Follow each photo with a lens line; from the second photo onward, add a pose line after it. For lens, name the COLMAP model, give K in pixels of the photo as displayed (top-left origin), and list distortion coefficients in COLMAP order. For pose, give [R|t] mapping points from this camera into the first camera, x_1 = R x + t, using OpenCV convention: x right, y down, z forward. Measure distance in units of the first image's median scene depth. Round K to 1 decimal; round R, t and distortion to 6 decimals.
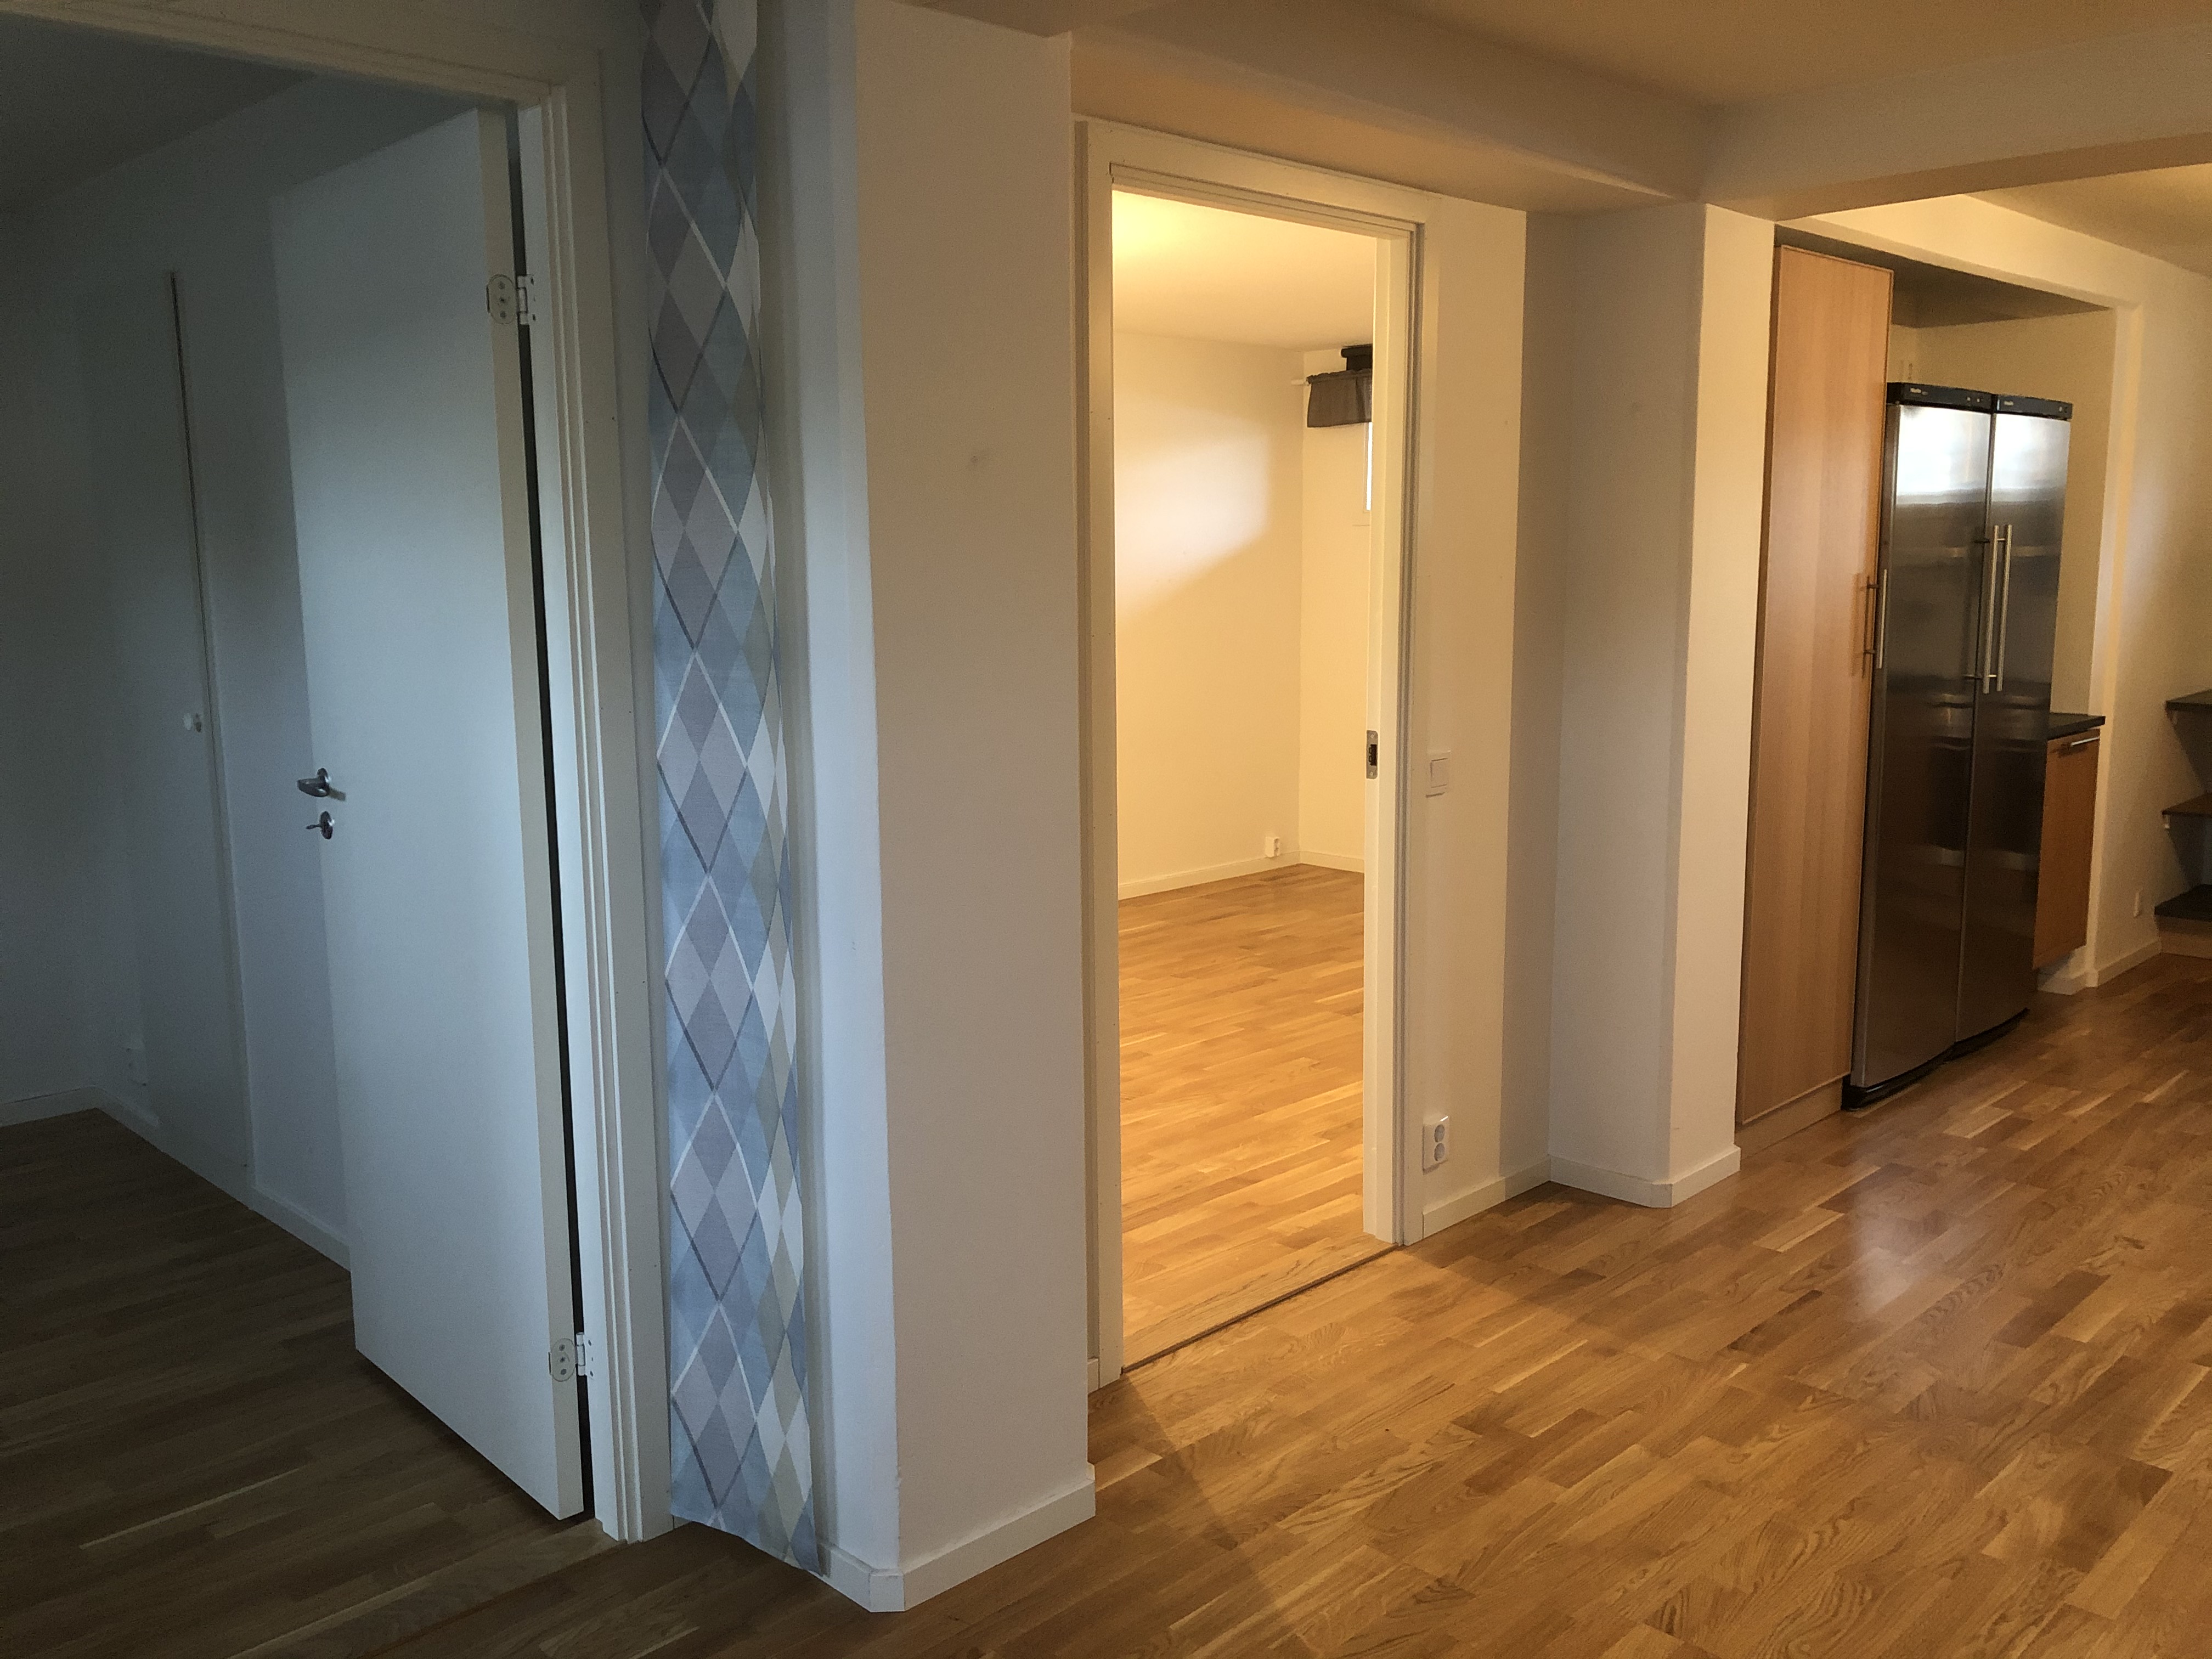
lens RADIAL K [[1843.5, 0, 1106.0], [0, 1843.5, 829.5], [0, 0, 1]] dist [0.014265, 0.004300]
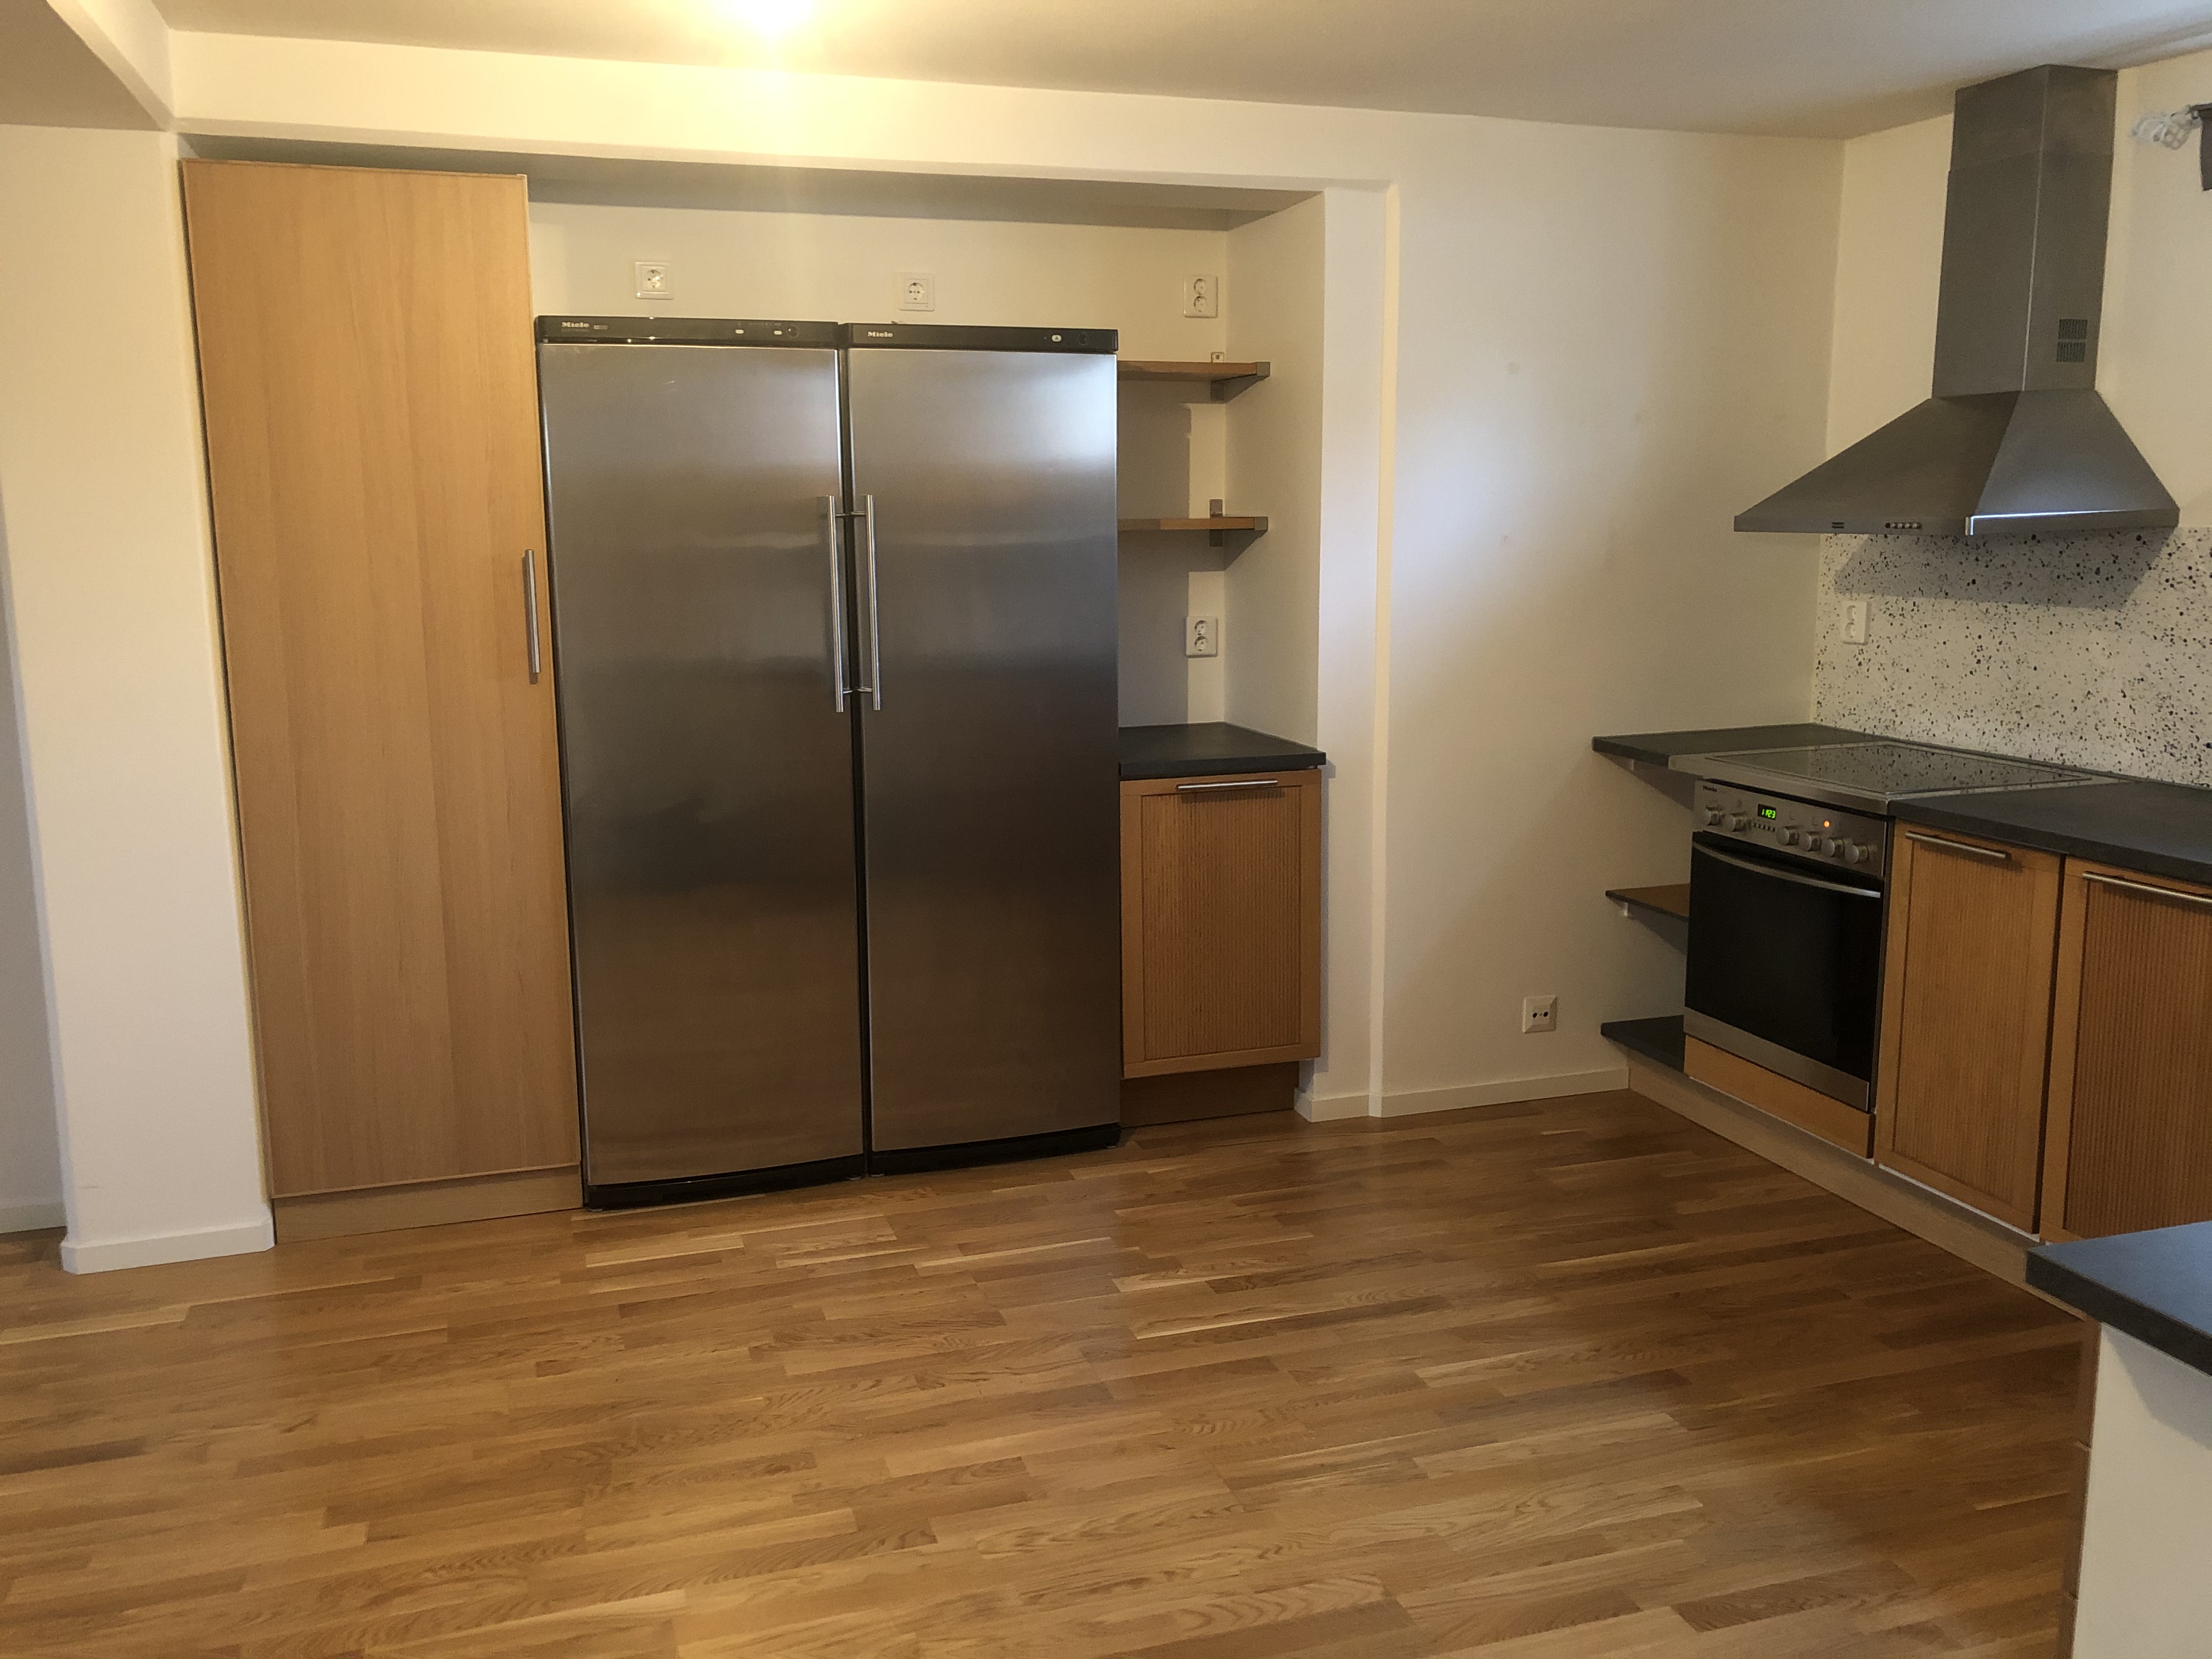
lens RADIAL K [[1843.5, 0, 1106.0], [0, 1843.5, 829.5], [0, 0, 1]] dist [0.014265, 0.004300]
pose [[0.890058, 0.079352, -0.448888, 0.967802], [-0.069965, 0.996845, 0.037490, -0.063289], [0.450447, -0.001962, 0.892801, 0.375384]]
